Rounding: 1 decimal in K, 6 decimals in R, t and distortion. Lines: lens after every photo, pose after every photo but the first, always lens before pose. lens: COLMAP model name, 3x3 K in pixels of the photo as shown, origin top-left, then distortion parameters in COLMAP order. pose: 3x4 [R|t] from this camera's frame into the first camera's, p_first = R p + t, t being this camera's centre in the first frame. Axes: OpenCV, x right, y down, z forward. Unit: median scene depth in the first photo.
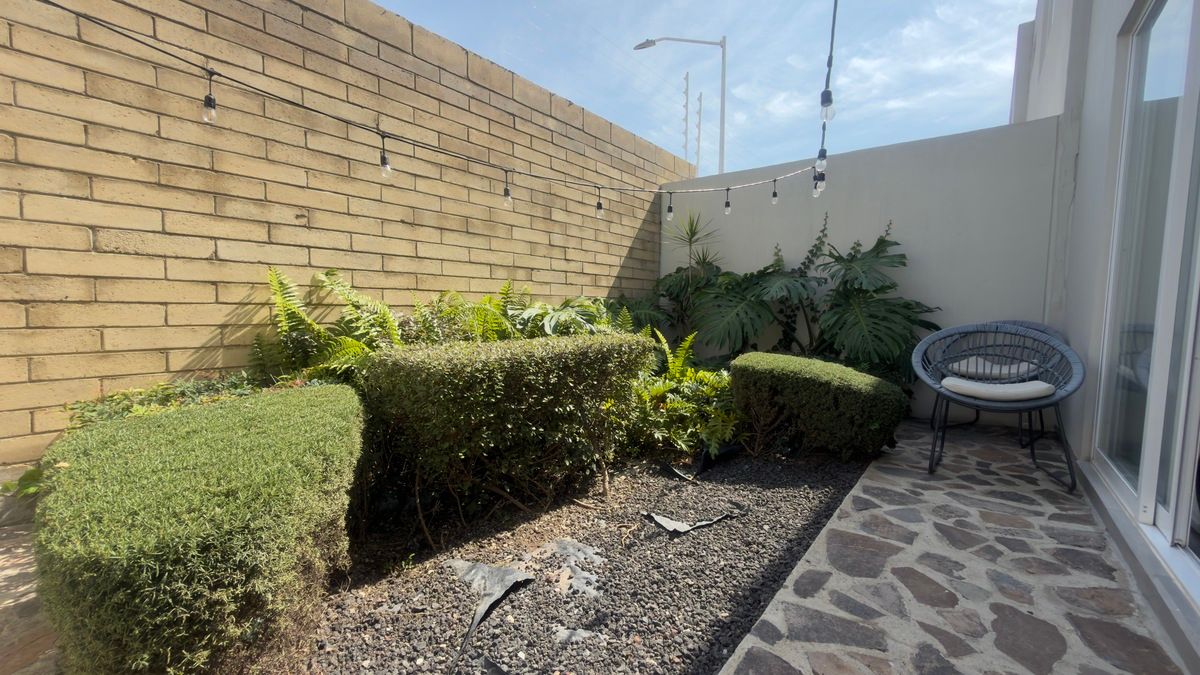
lens RADIAL K [[473.0, 0, 599.8], [0, 473.0, 337.5], [0, 0, 1]] dist [-0.000136, -0.000432]
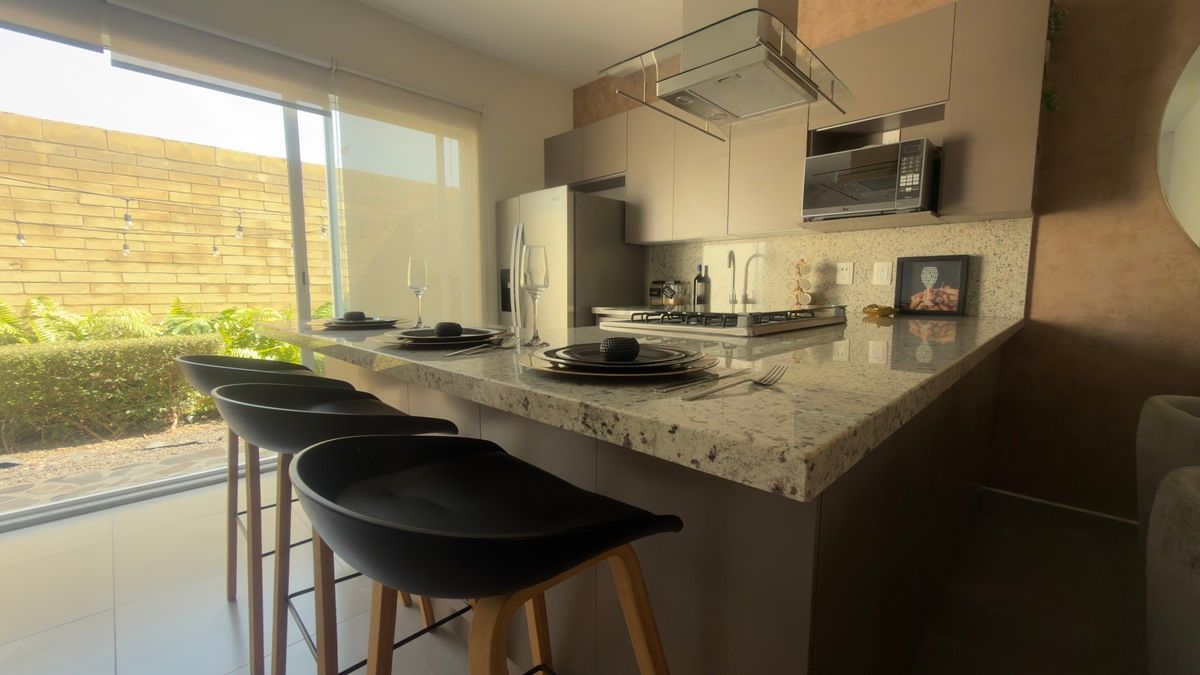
lens RADIAL K [[473.0, 0, 599.9], [0, 473.0, 338.7], [0, 0, 1]] dist [-0.000136, -0.000432]
pose [[0.995969, -0.004012, -0.089606, 1.434652], [0.007420, 0.999260, 0.037737, -0.041123], [0.089389, -0.038250, 0.995262, -0.431167]]
